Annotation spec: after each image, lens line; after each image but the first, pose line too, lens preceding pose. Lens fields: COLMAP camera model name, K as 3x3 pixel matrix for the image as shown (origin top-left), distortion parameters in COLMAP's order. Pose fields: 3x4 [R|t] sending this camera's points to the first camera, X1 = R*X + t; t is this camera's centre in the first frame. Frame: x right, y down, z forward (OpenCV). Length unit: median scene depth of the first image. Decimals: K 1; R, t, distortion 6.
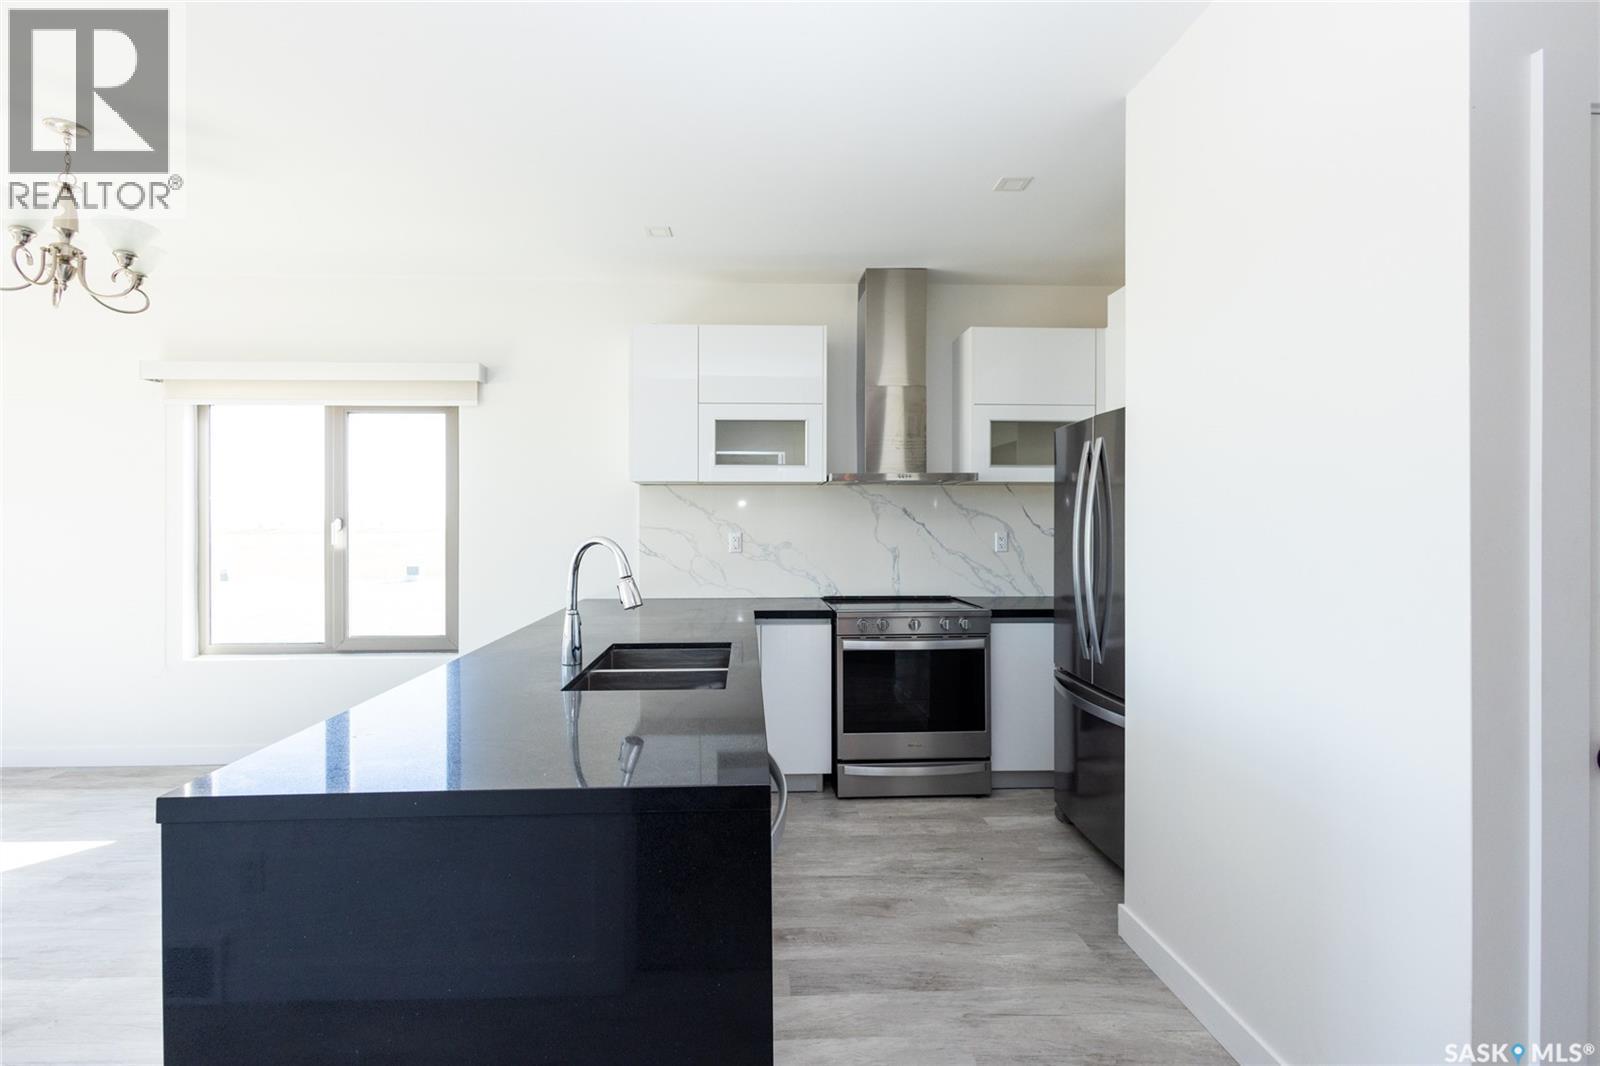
lens RADIAL K [[743.5, 0, 756.3], [0, 743.5, 526.1], [0, 0, 1]] dist [0.007027, 0.000153]
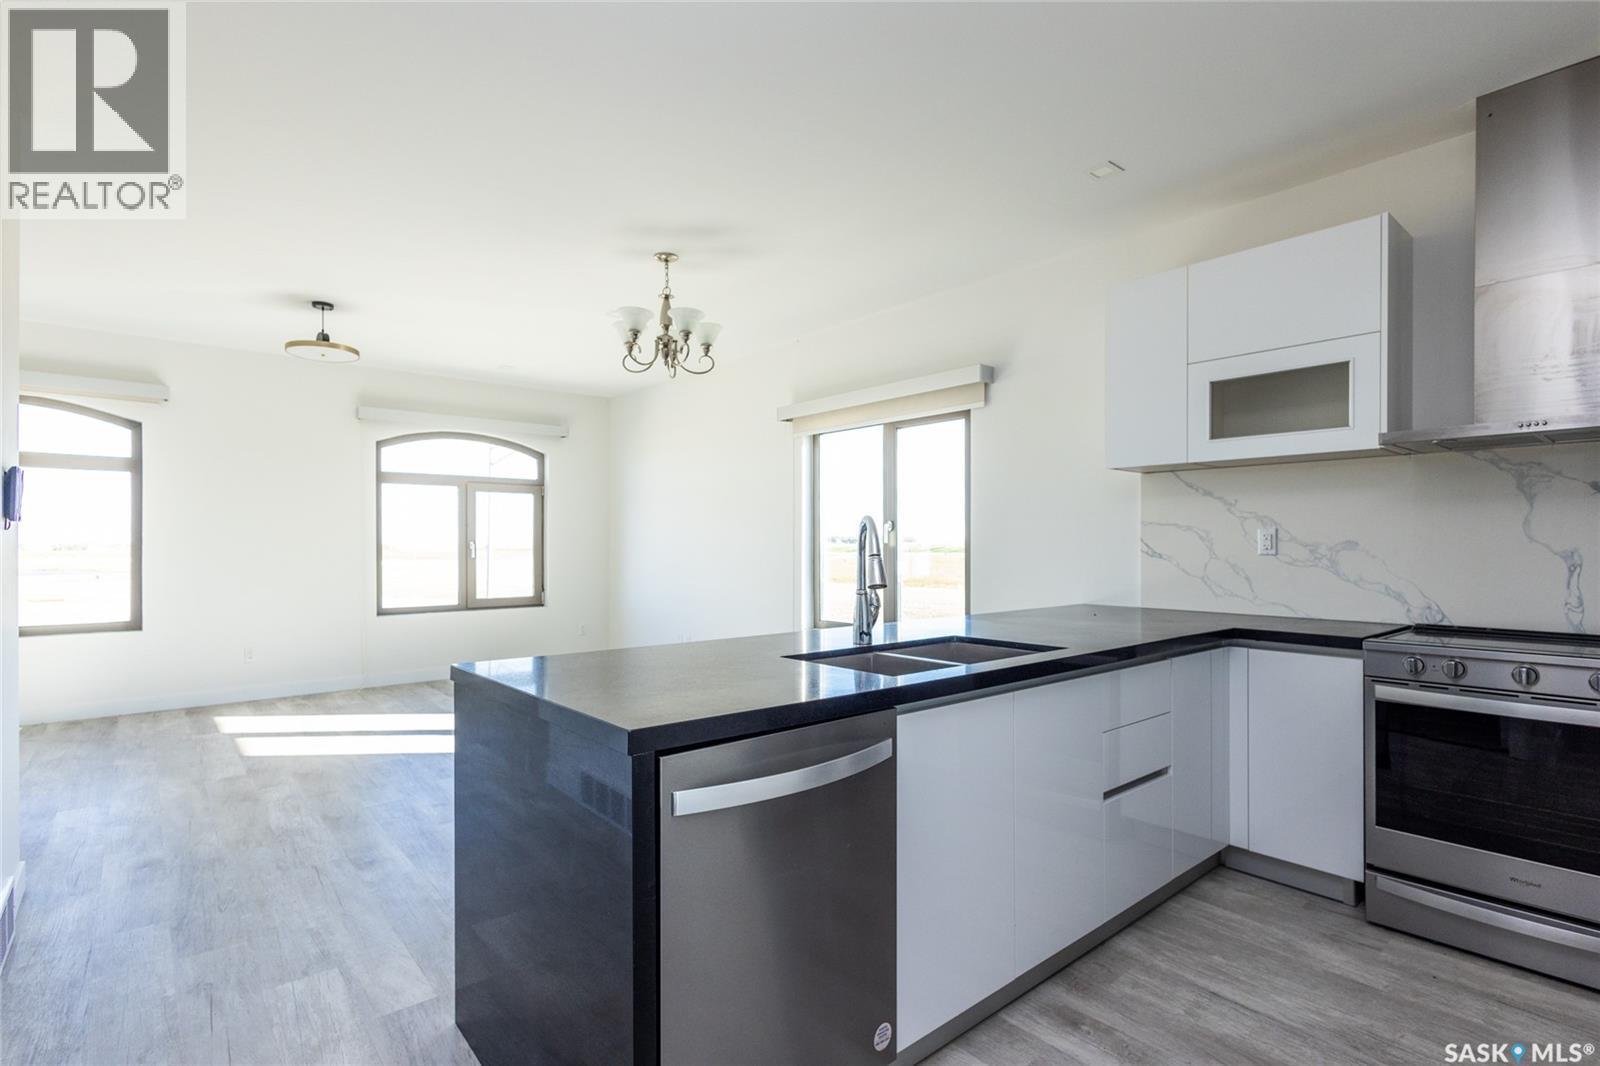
lens RADIAL K [[760.2, 0, 804.5], [0, 760.2, 545.4], [0, 0, 1]] dist [0.002272, -0.001225]
pose [[0.627784, 0.004258, -0.778376, 0.326408], [-0.006144, 0.999981, 0.000514, 0.033818], [0.778364, 0.004460, 0.627798, 0.185601]]
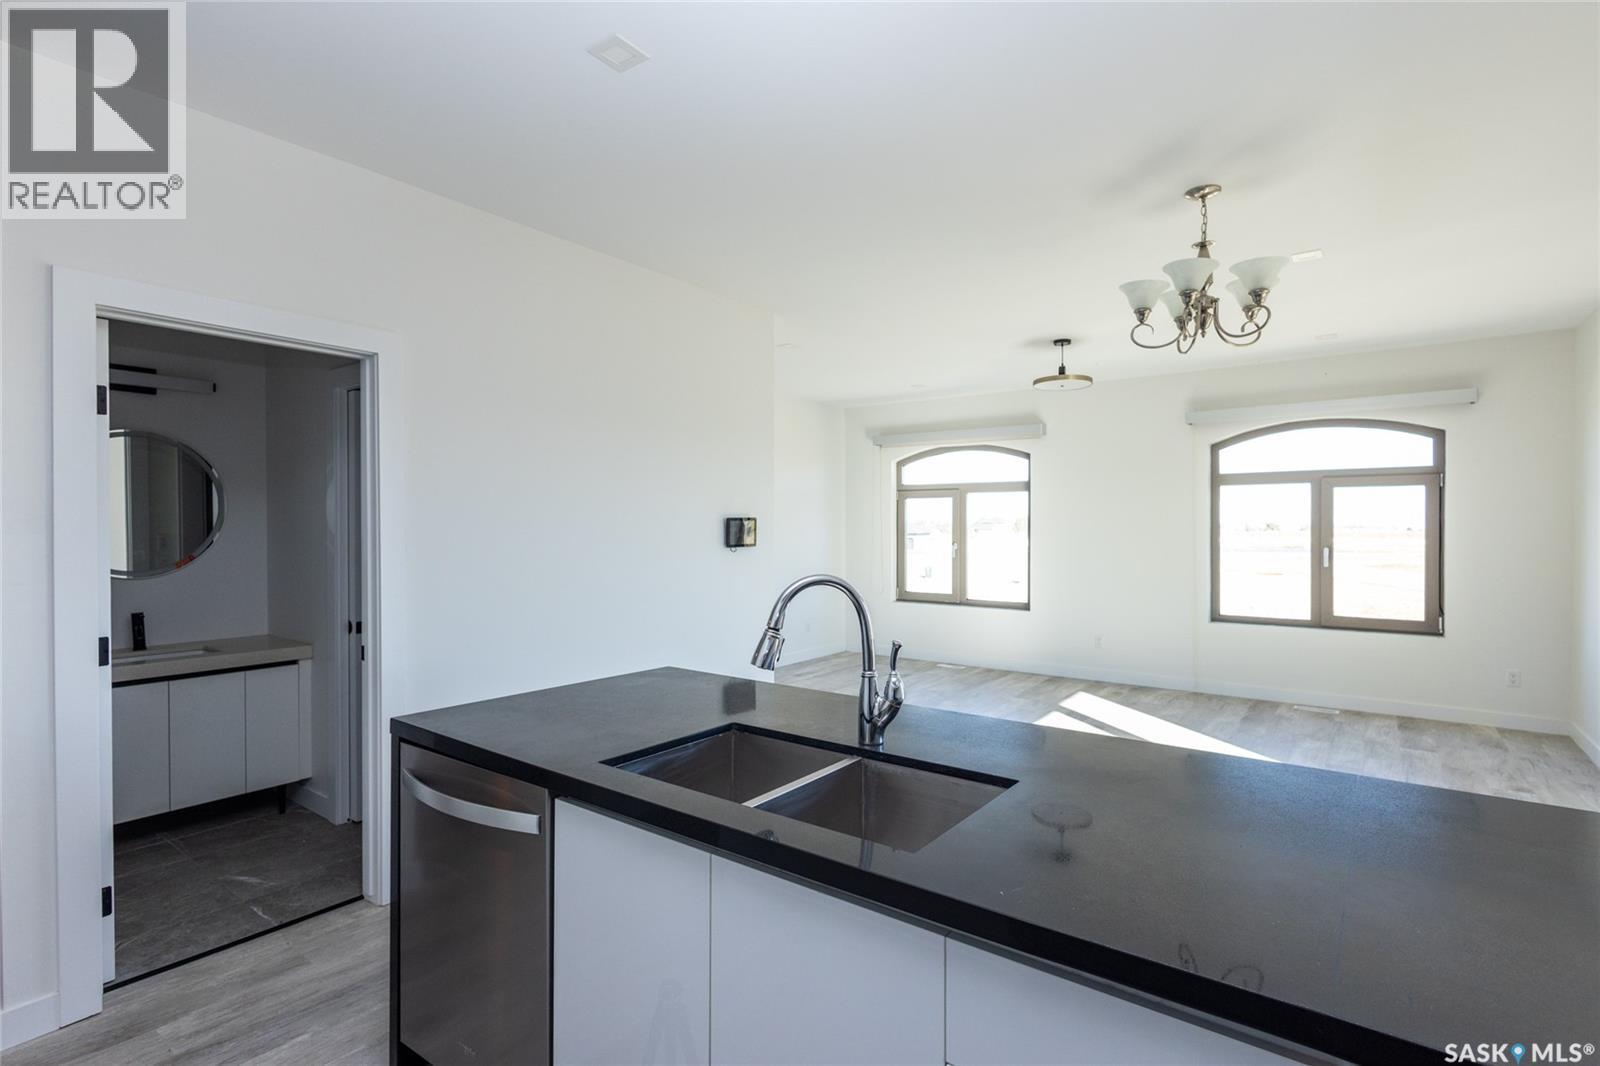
lens RADIAL K [[764.8, 0, 820.7], [0, 764.8, 529.2], [0, 0, 1]] dist [0.001061, -0.000156]
pose [[-0.616431, 0.006135, -0.787385, 0.253435], [-0.004623, 0.999924, 0.011410, -0.023756], [0.787396, 0.010674, -0.616356, 0.914758]]
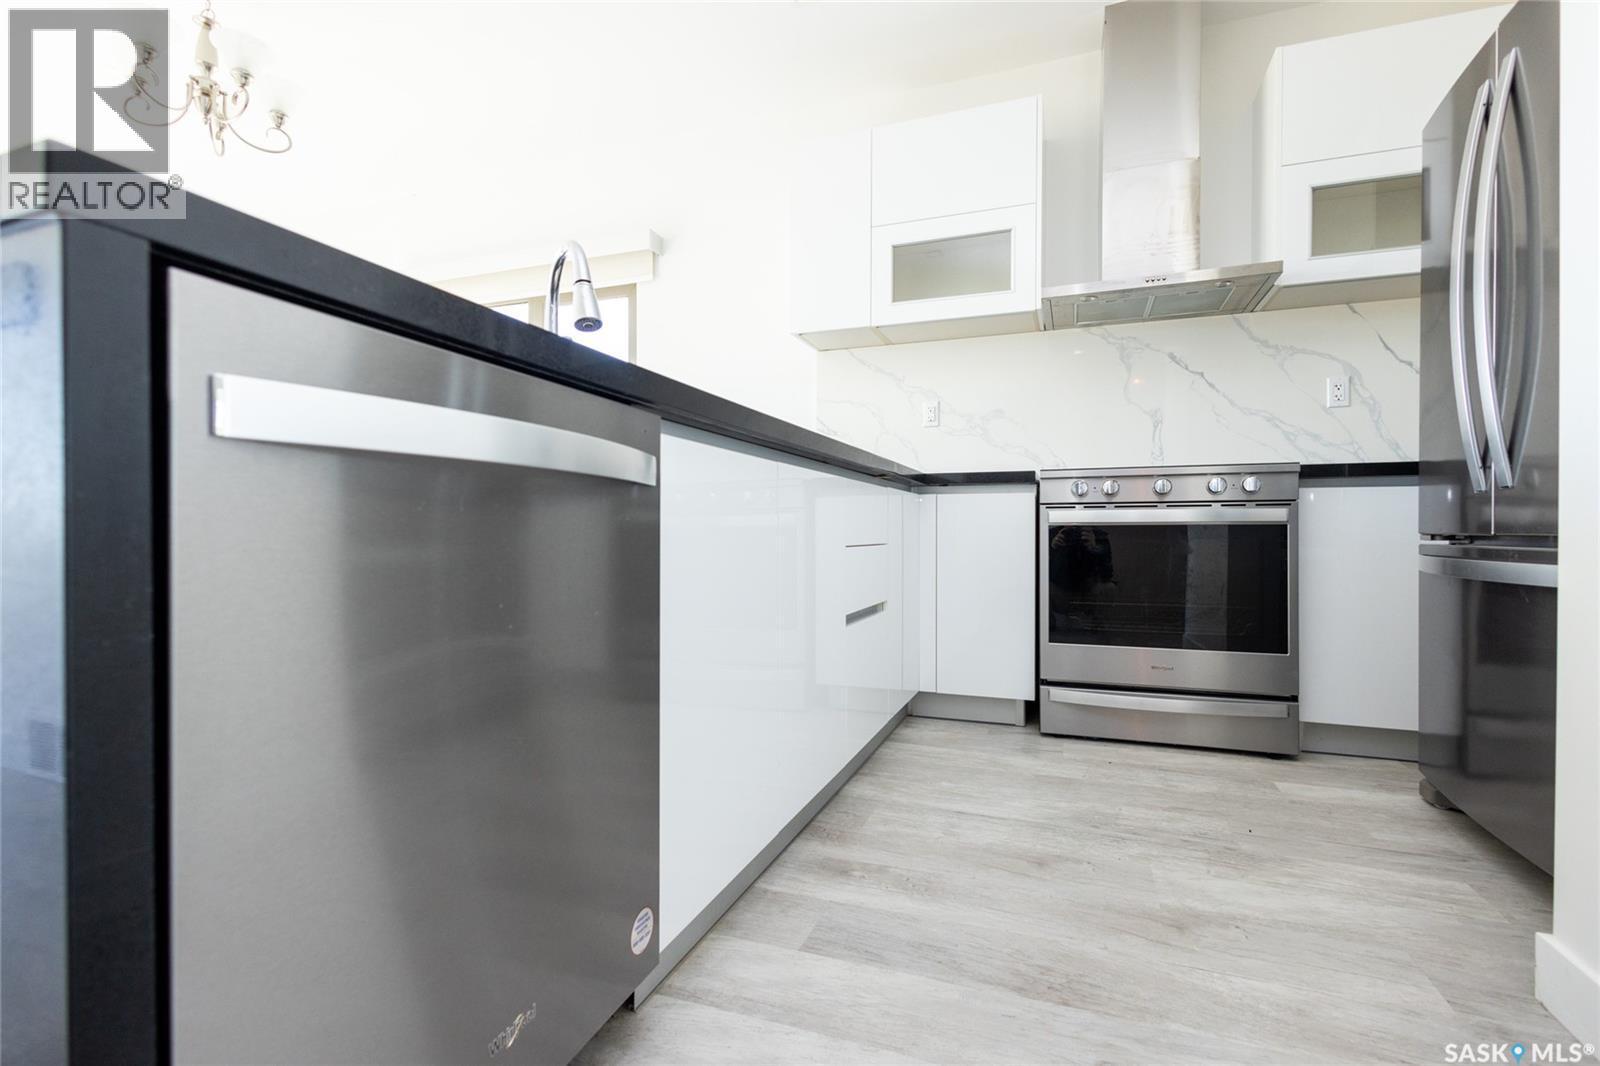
lens RADIAL K [[719.3, 0, 800.0], [0, 719.3, 533.0], [0, 0, 1]] dist [0.004674, -0.000772]
pose [[0.926120, 0.005365, -0.377192, 0.157201], [-0.006717, 0.999975, -0.002267, 0.179990], [0.377170, 0.004633, 0.926132, 0.281602]]
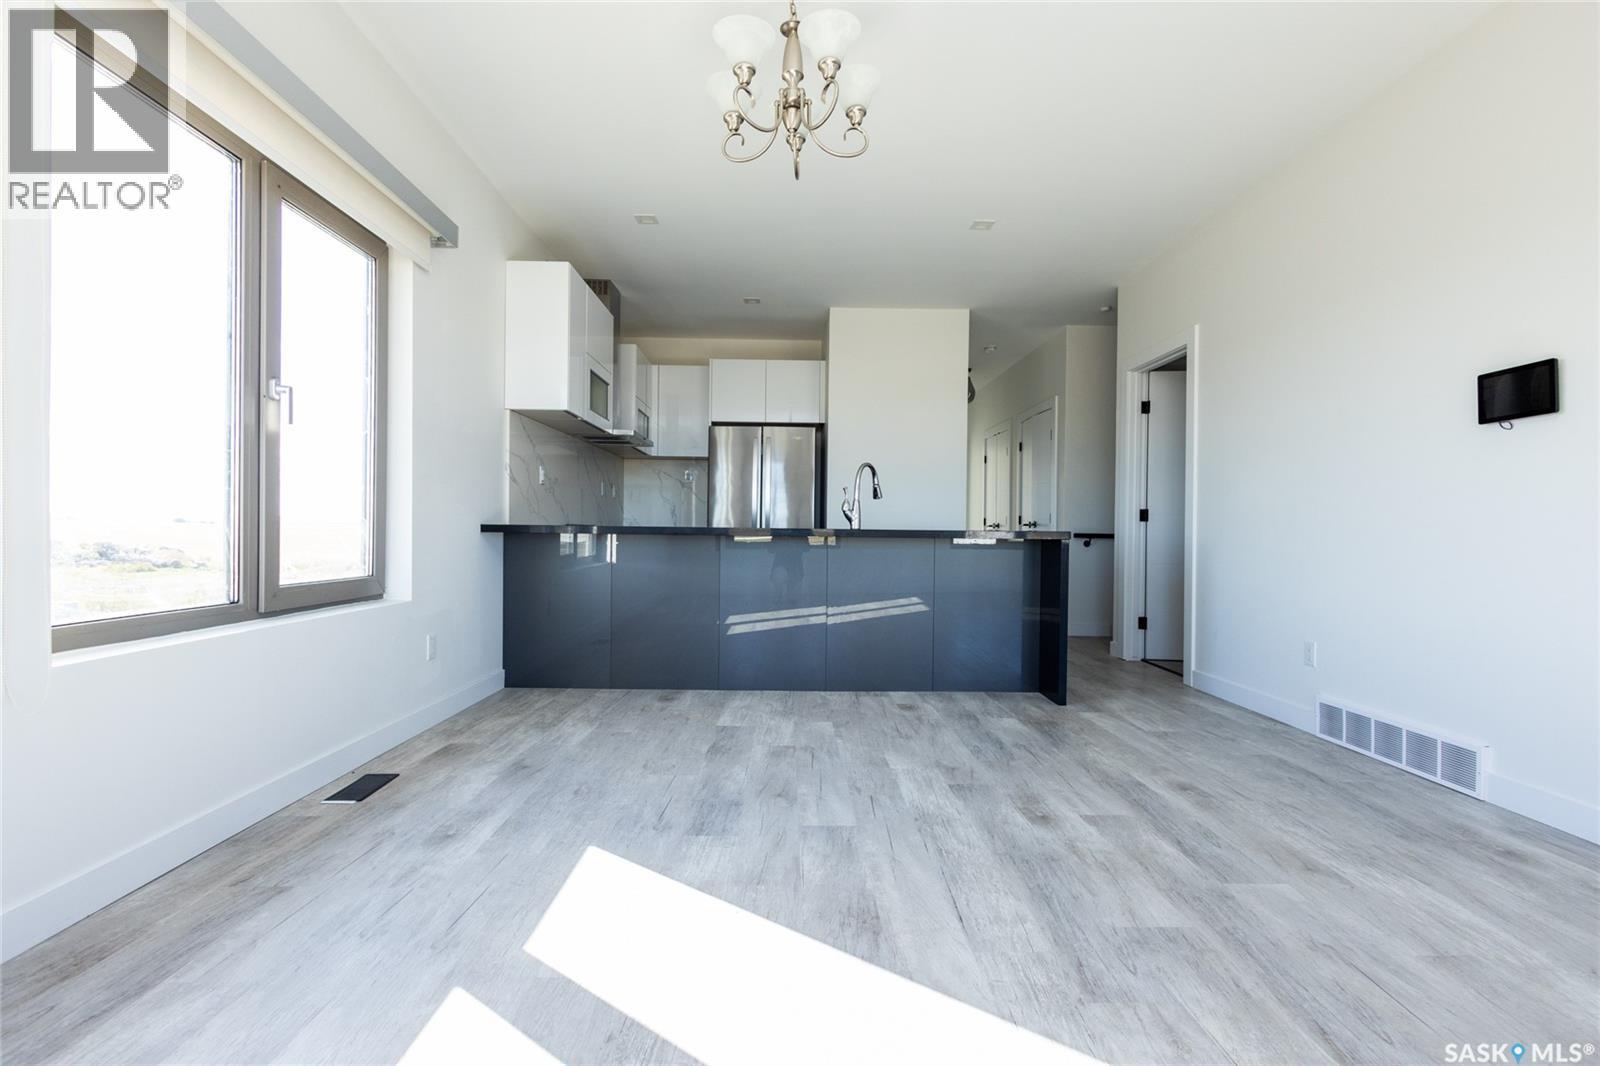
lens RADIAL K [[732.7, 0, 800.0], [0, 732.7, 533.0], [0, 0, 1]] dist [0.008045, -0.001210]
pose [[0.020515, -0.000069, 0.999790, -1.323008], [-0.004898, 0.999988, 0.000170, 0.125869], [-0.999778, -0.004901, 0.020515, 0.699617]]
